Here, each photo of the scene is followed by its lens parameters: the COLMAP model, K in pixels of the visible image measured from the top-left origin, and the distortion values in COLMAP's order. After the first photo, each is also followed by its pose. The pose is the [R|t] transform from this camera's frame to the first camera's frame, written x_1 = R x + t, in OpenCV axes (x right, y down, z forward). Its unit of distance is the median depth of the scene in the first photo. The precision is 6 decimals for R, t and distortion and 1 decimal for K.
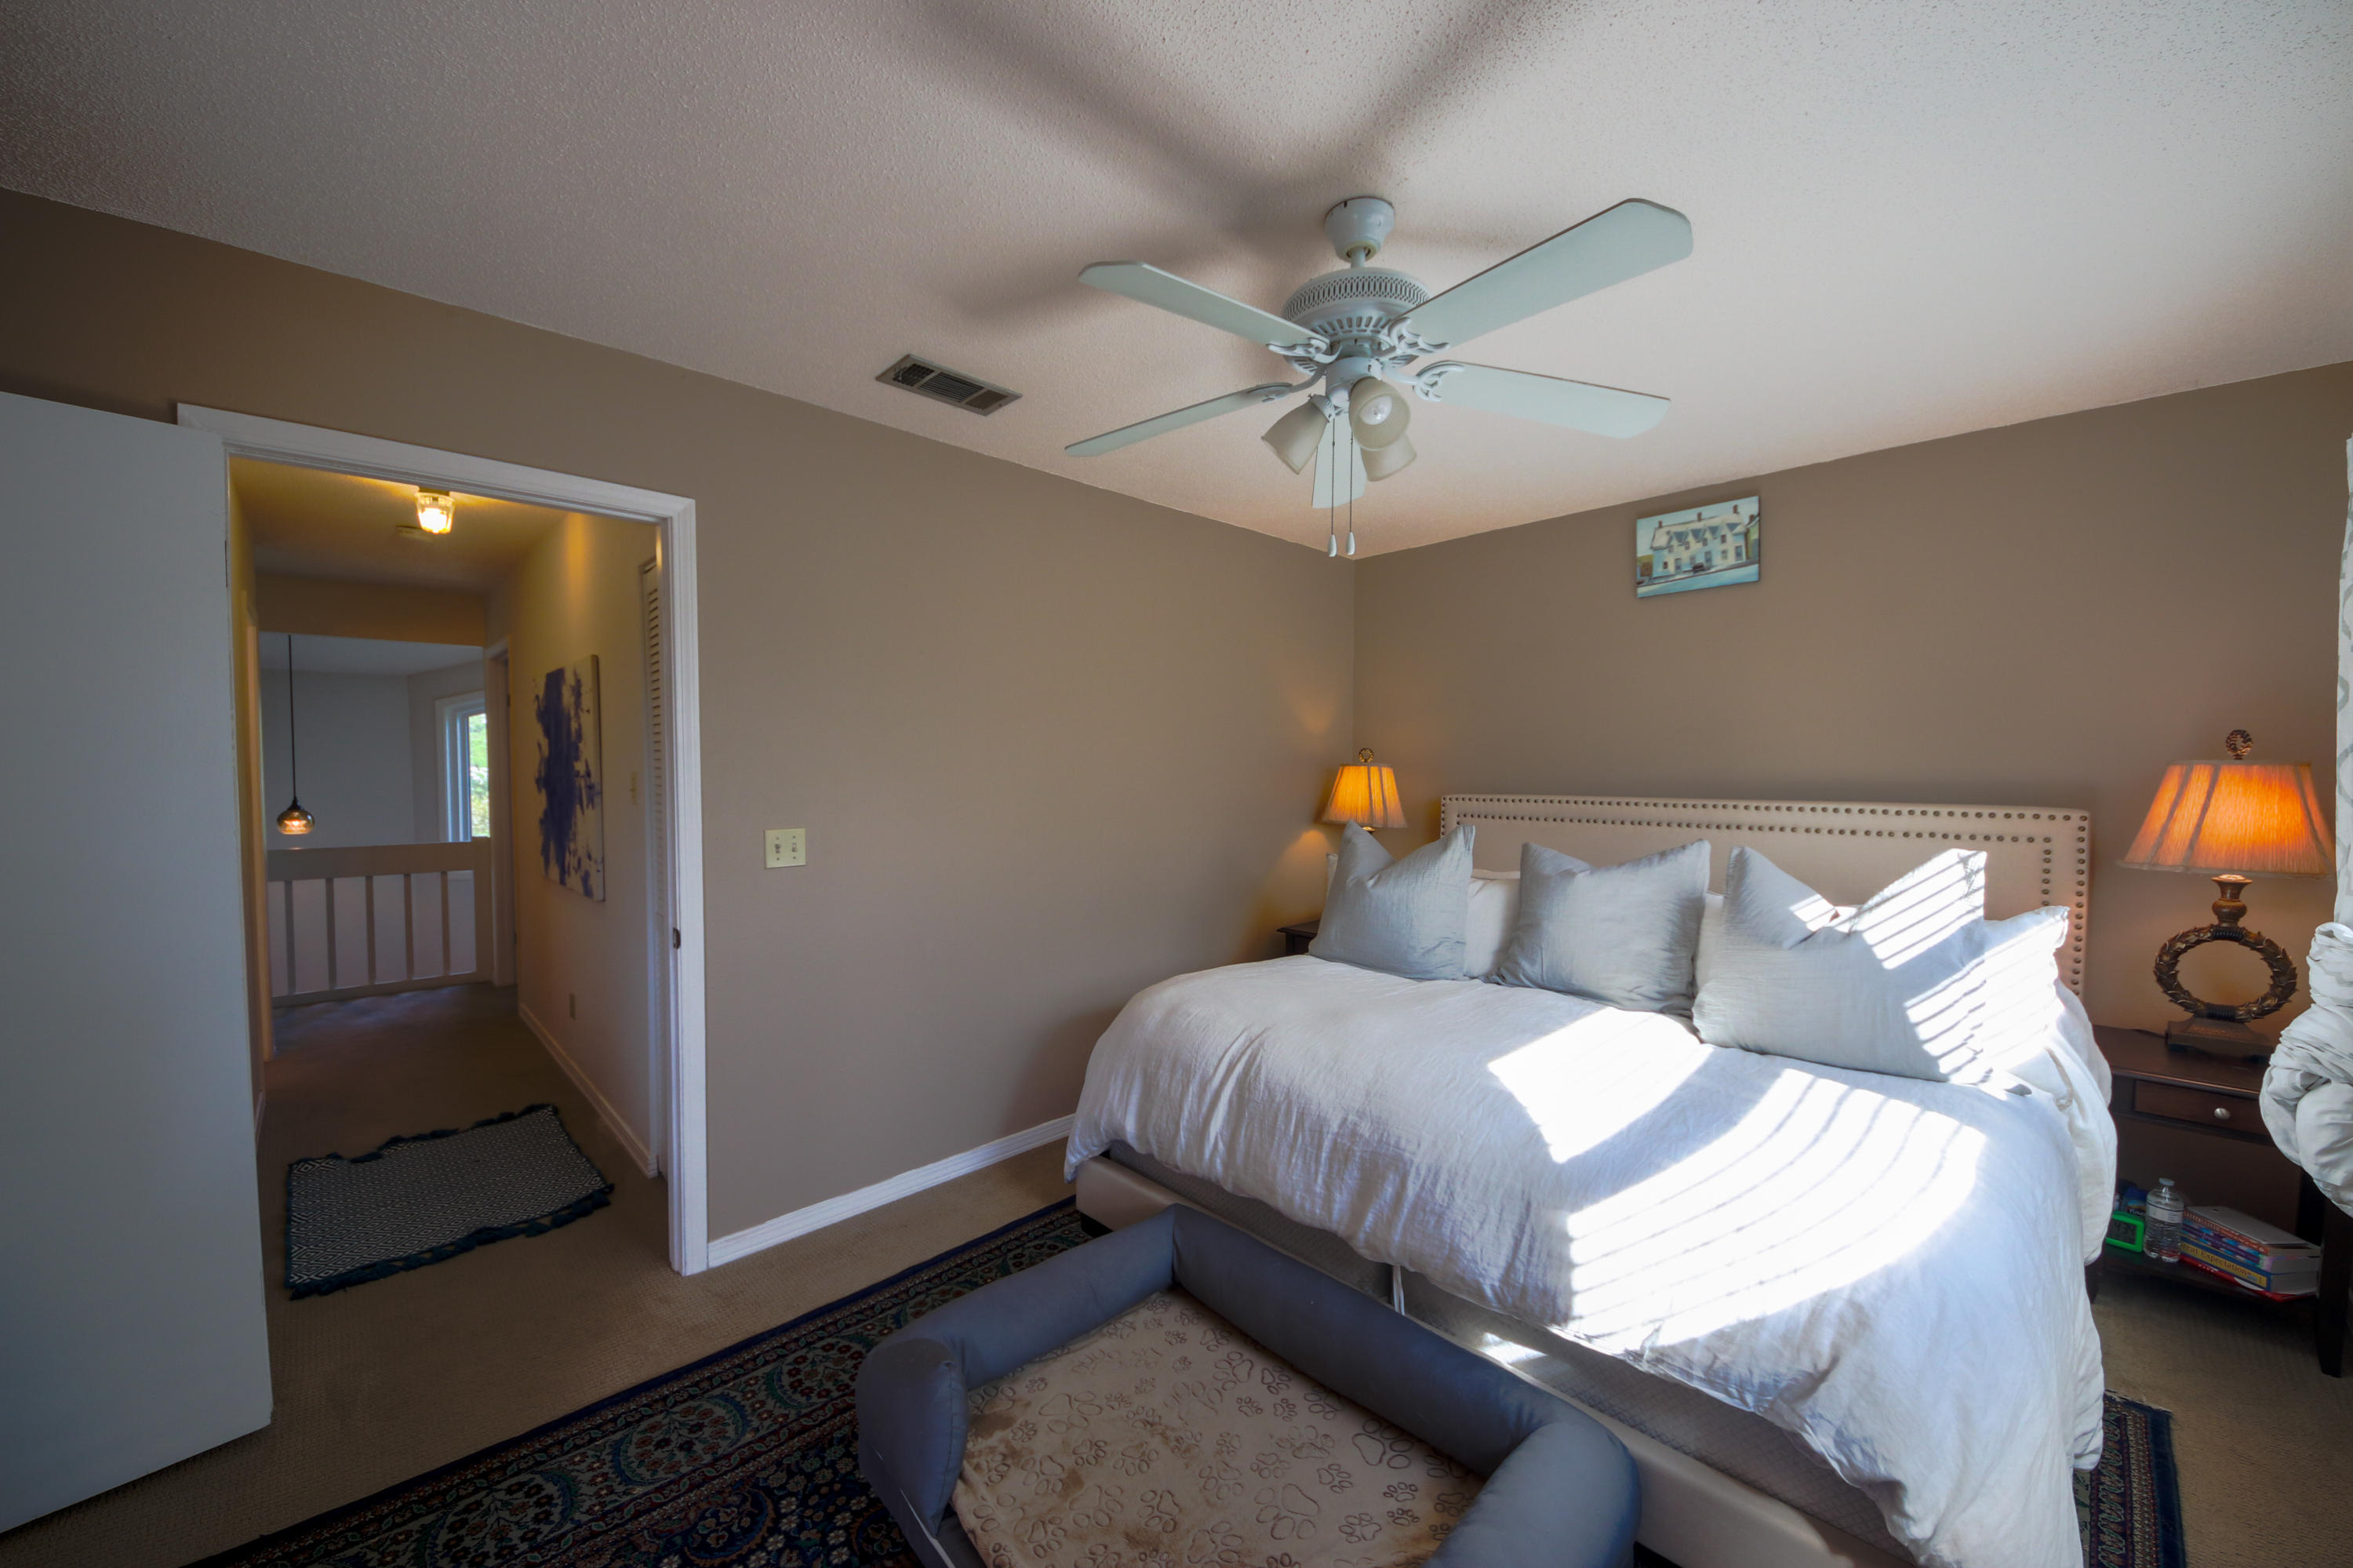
lens RADIAL K [[873.5, 0, 1159.8], [0, 873.5, 804.4], [0, 0, 1]] dist [0.004783, -0.007247]
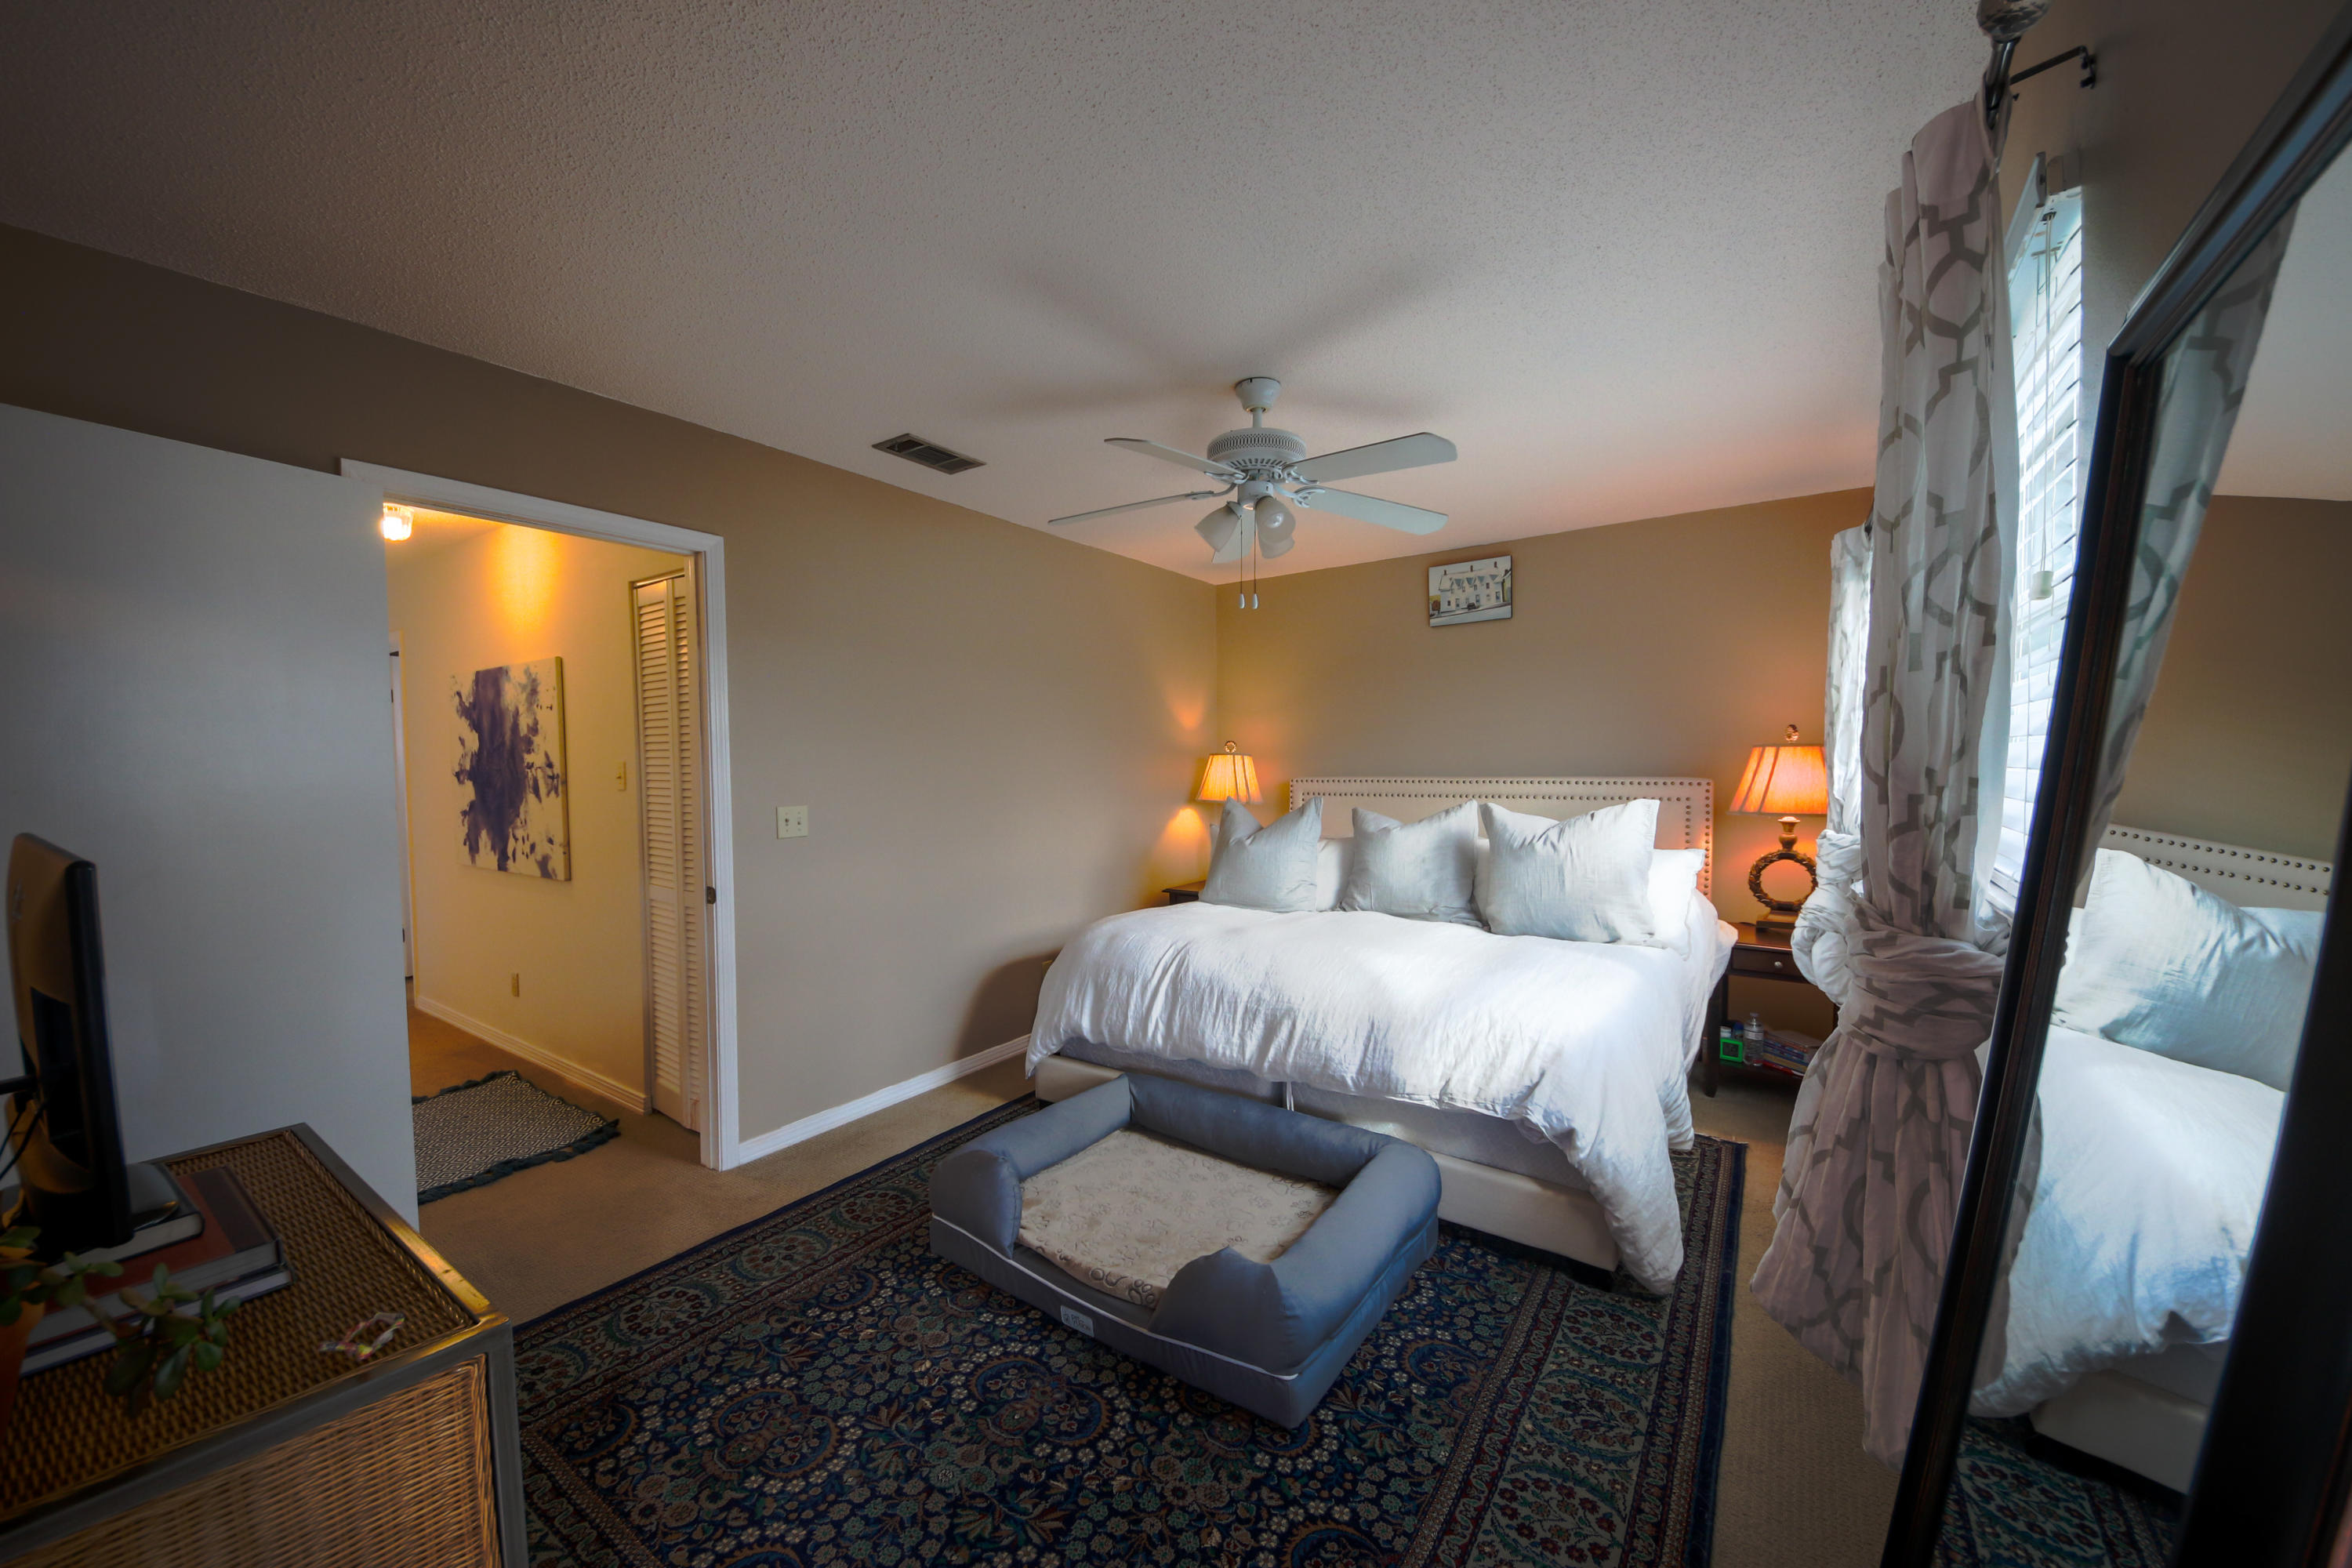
lens RADIAL K [[873.1, 0, 1164.2], [0, 873.1, 795.5], [0, 0, 1]] dist [0.004783, -0.007247]
pose [[0.980257, -0.014982, 0.197161, -0.173173], [0.016540, 0.999844, -0.006260, 0.033318], [-0.197036, 0.009397, 0.980351, -0.325968]]
